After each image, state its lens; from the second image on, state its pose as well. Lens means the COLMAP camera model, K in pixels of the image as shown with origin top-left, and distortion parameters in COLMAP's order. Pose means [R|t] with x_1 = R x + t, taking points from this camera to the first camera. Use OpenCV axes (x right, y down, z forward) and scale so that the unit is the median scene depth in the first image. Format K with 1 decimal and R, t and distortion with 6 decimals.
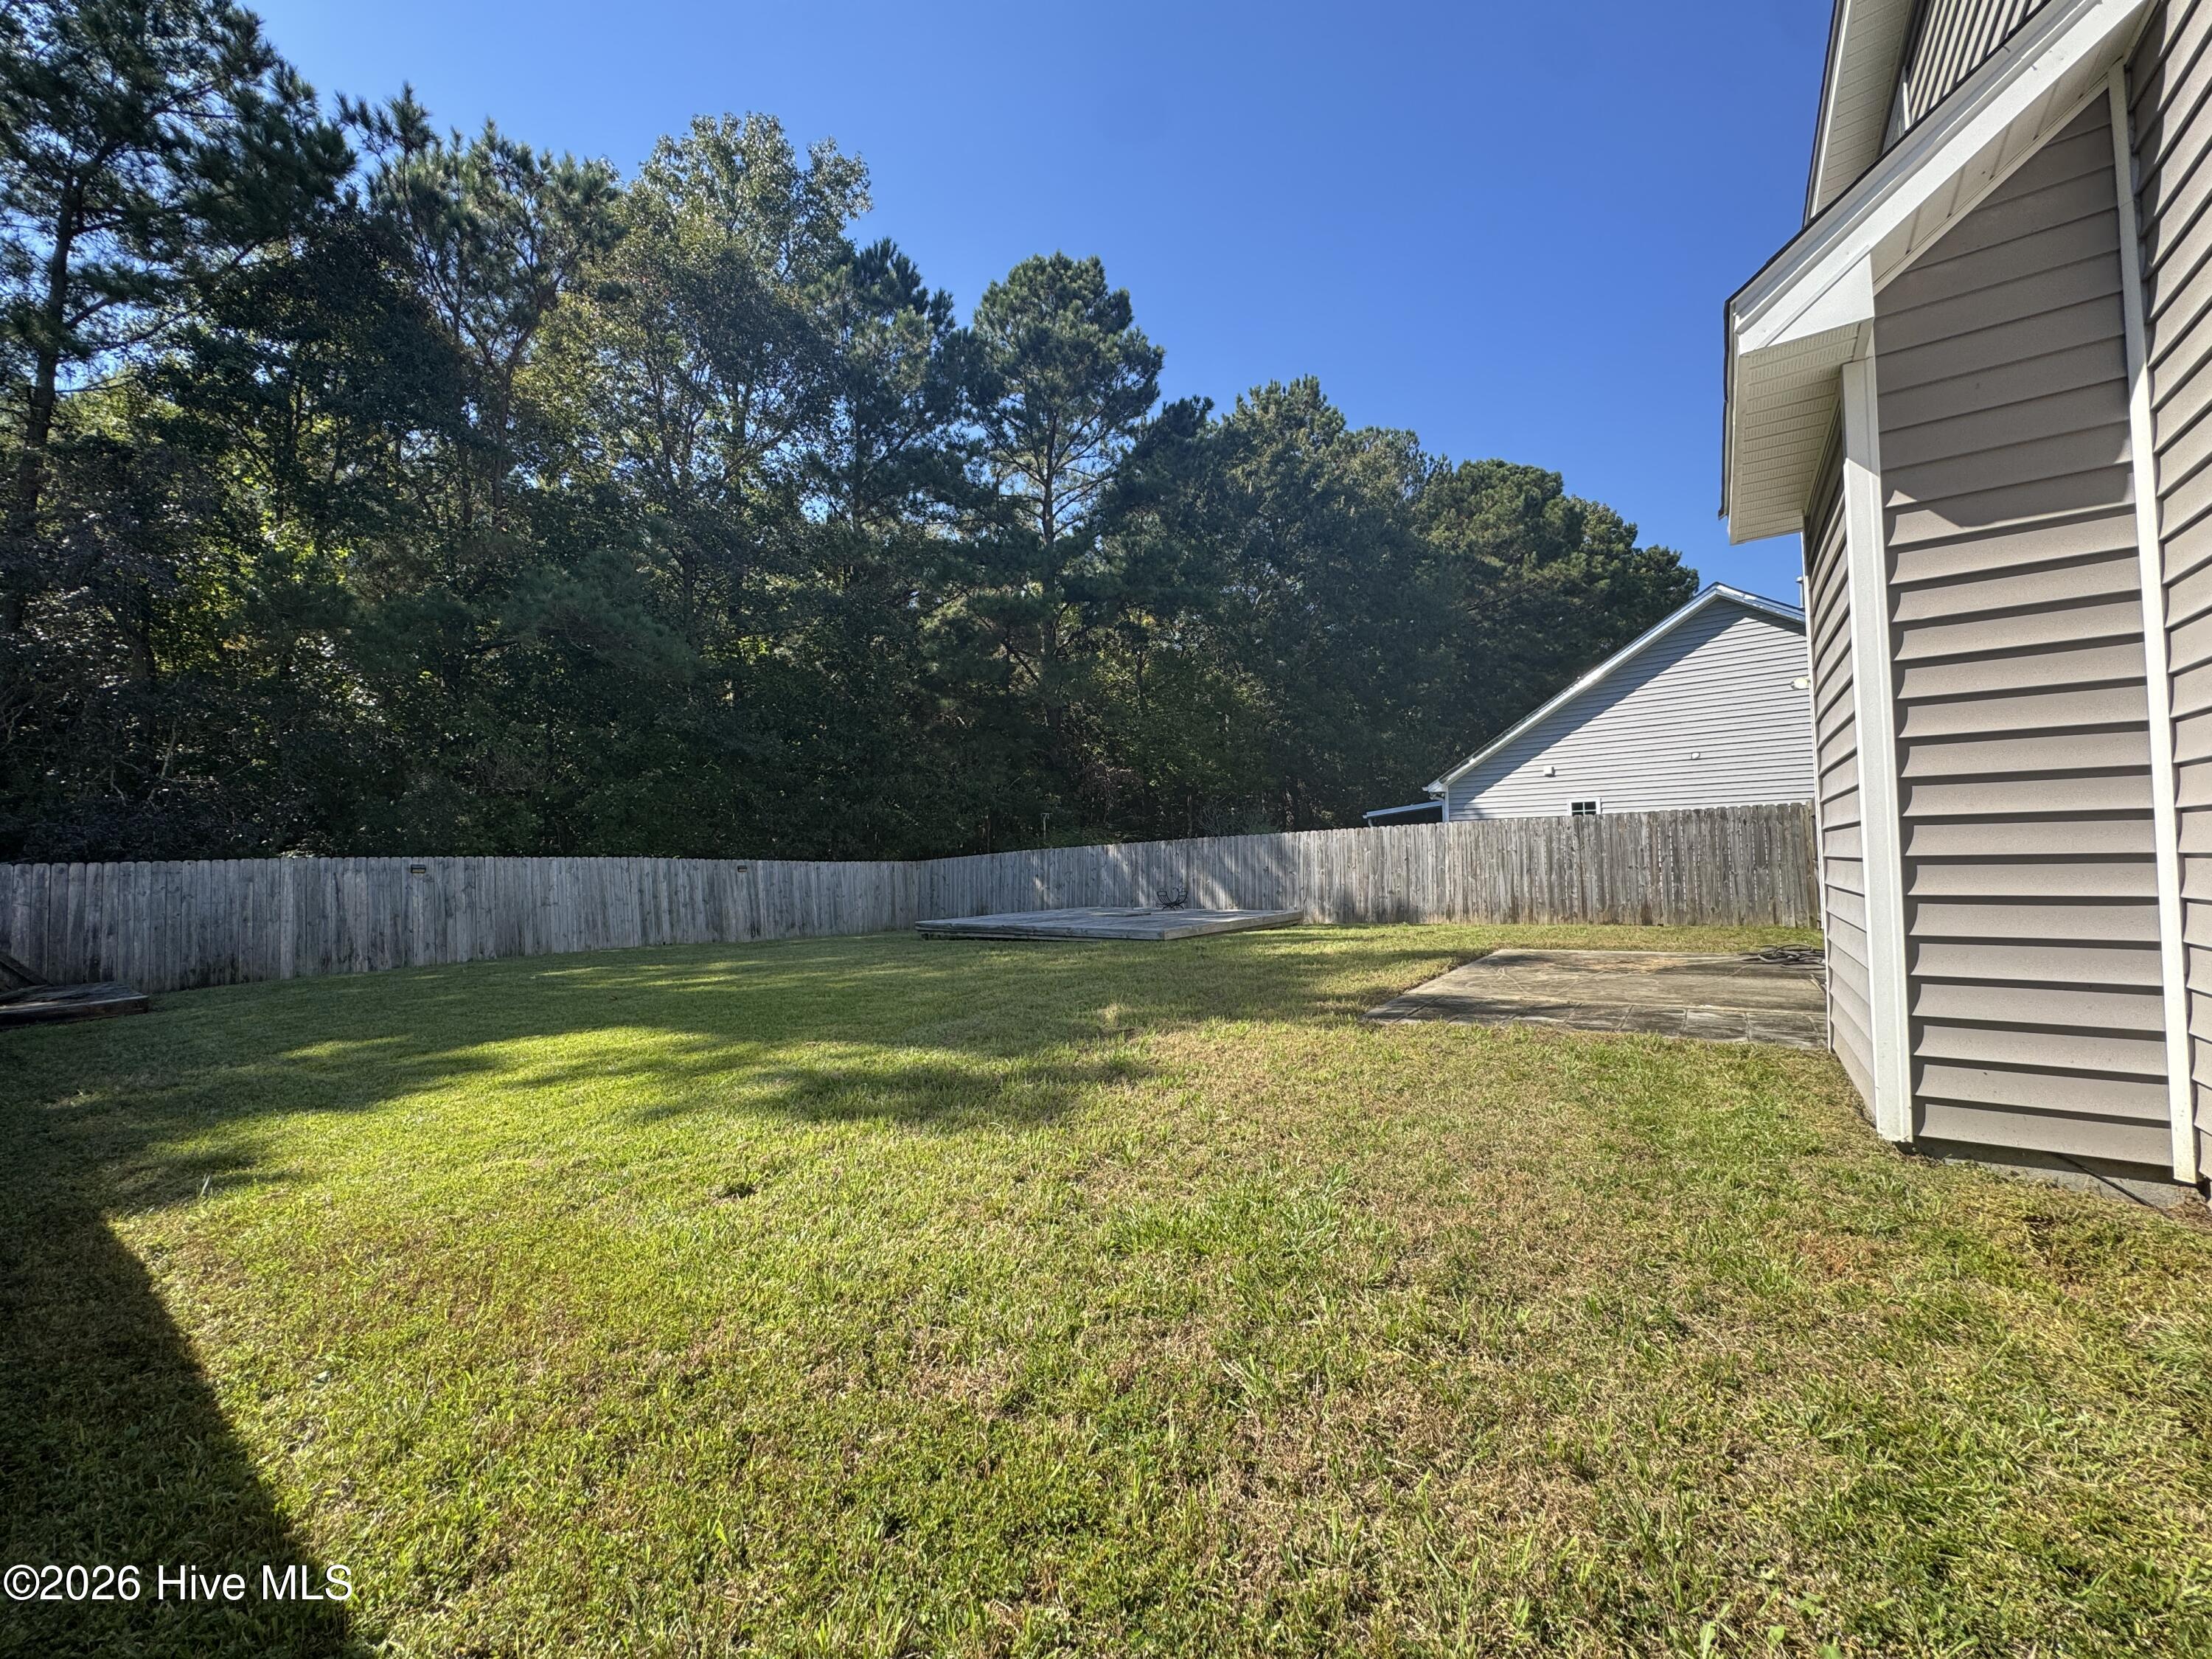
lens RADIAL K [[887.1, 0, 1103.9], [0, 887.1, 823.4], [0, 0, 1]] dist [-0.000381, 0.000299]
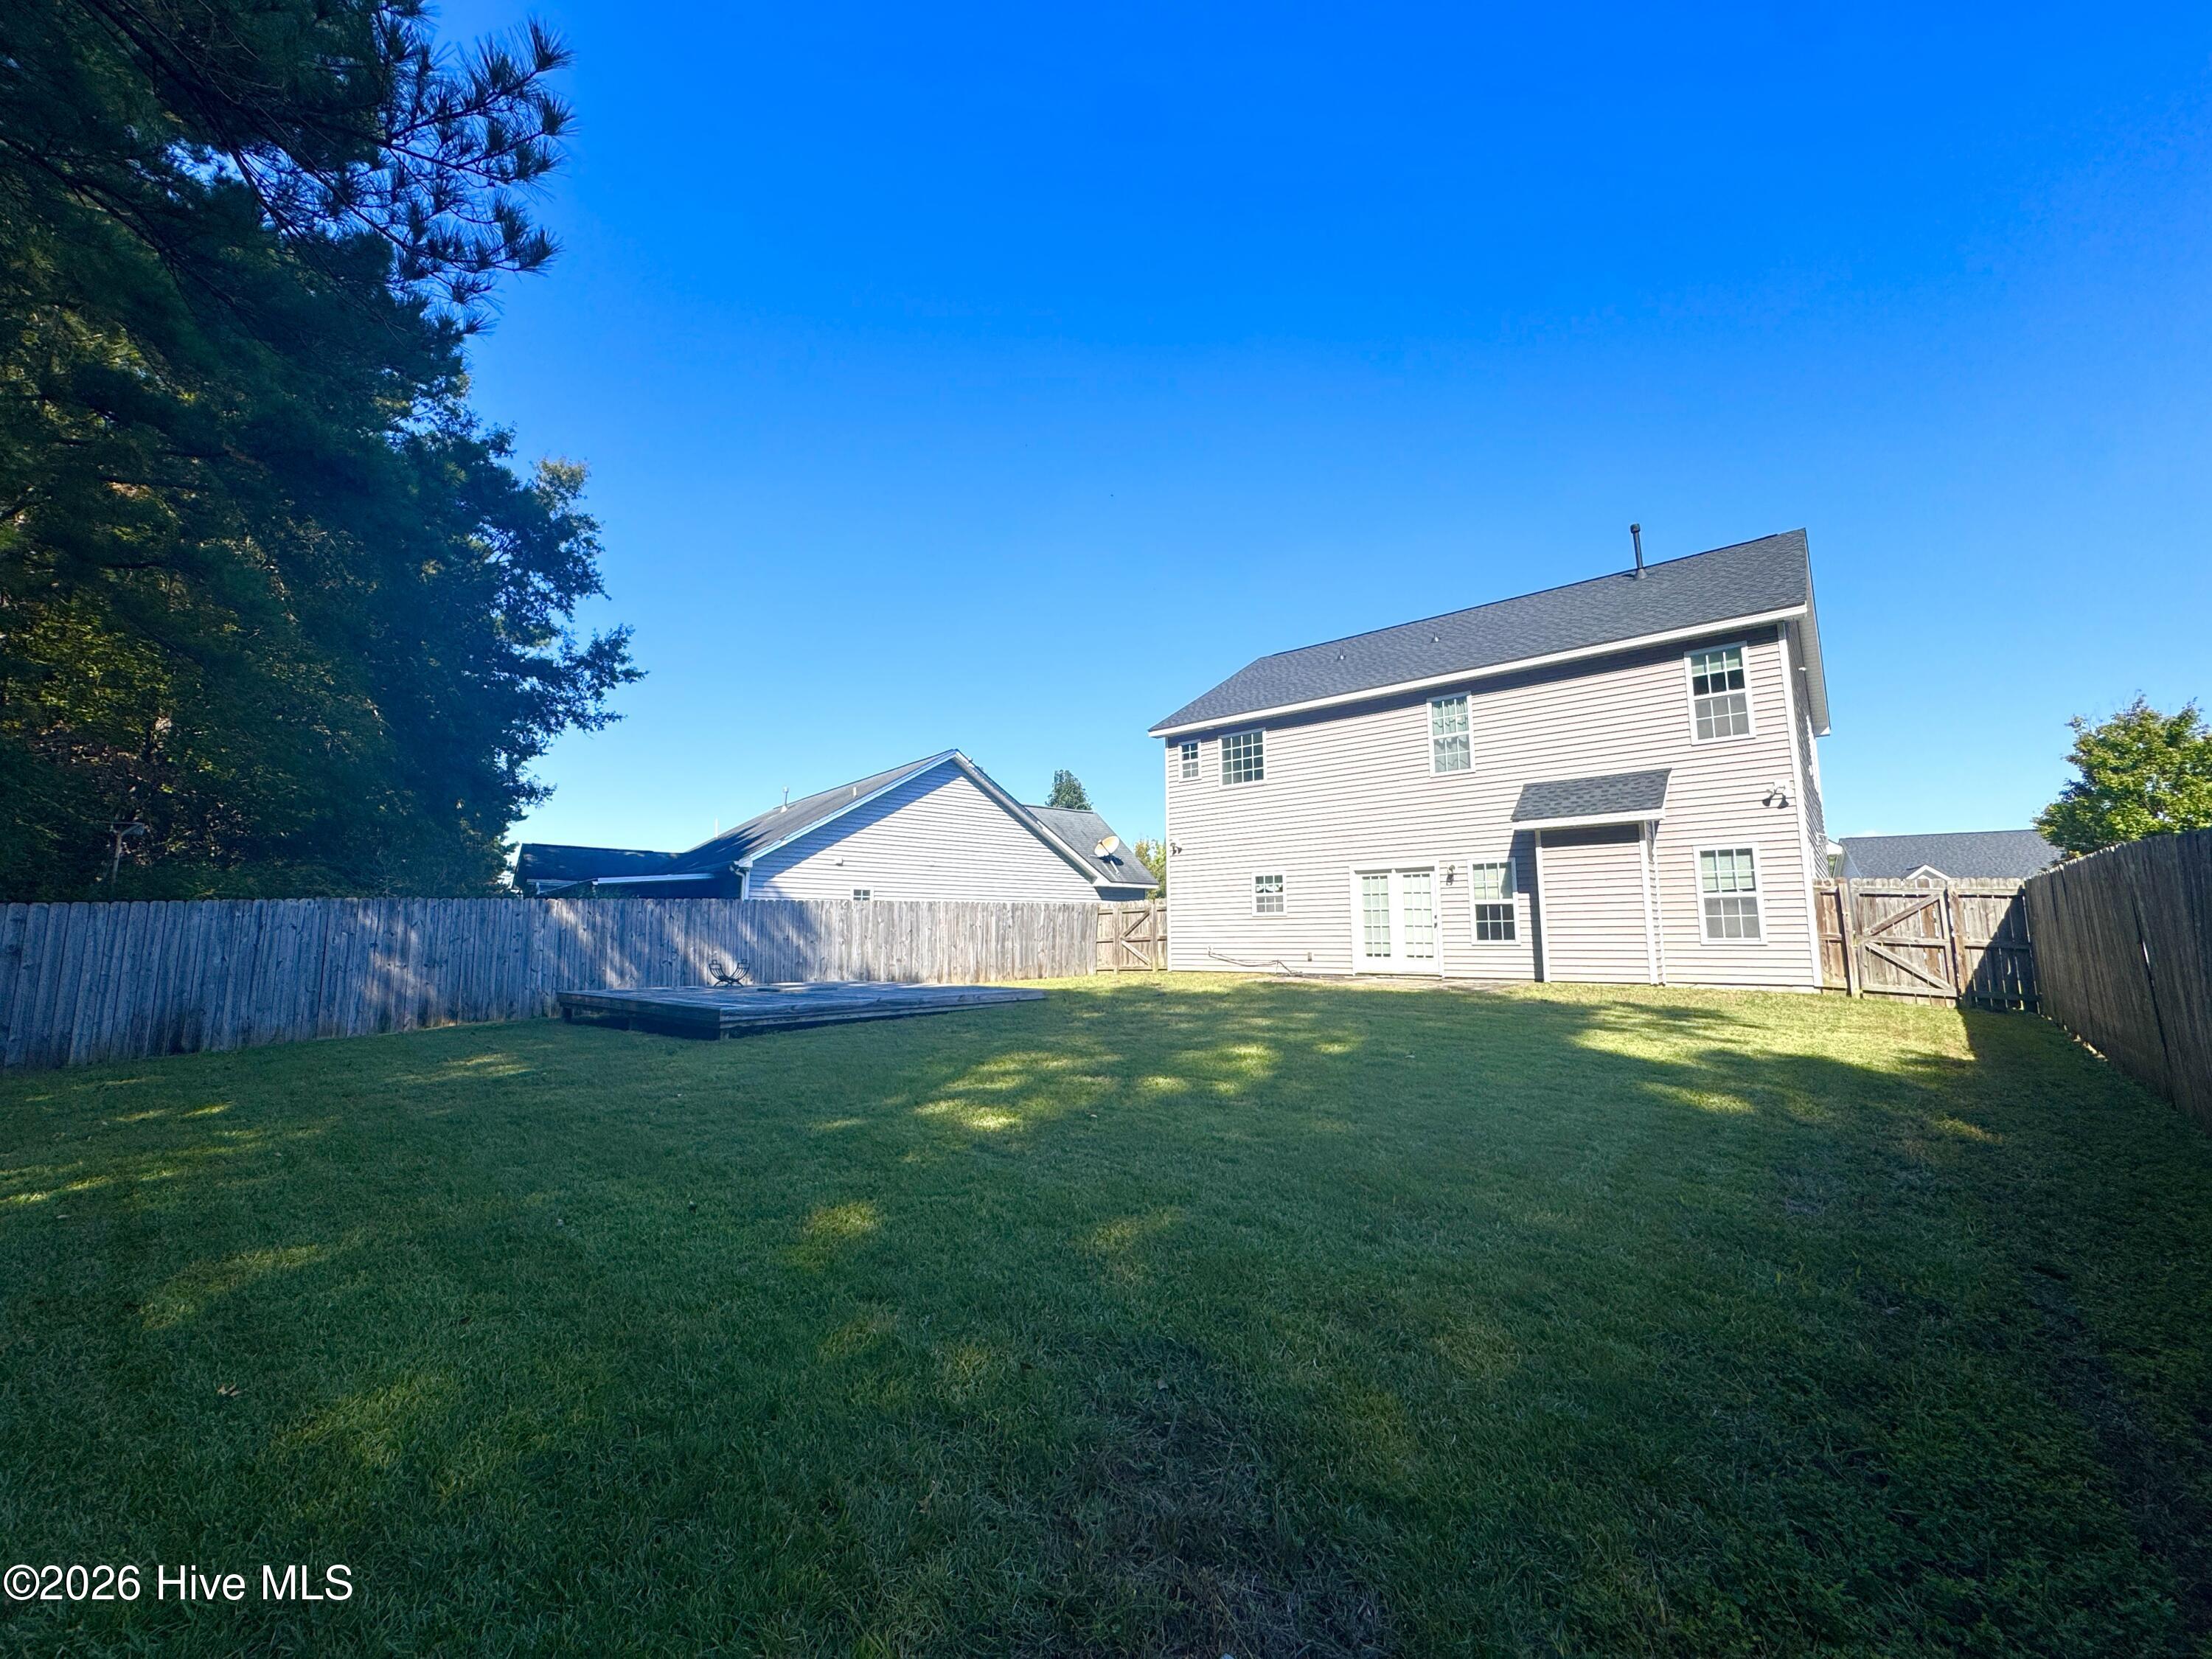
lens RADIAL K [[887.1, 0, 1103.9], [0, 887.1, 823.4], [0, 0, 1]] dist [-0.000381, 0.000299]
pose [[0.124502, 0.145295, 0.981524, -0.684250], [-0.043823, 0.989060, -0.140852, 0.047173], [-0.991251, -0.025477, 0.129507, 0.535434]]
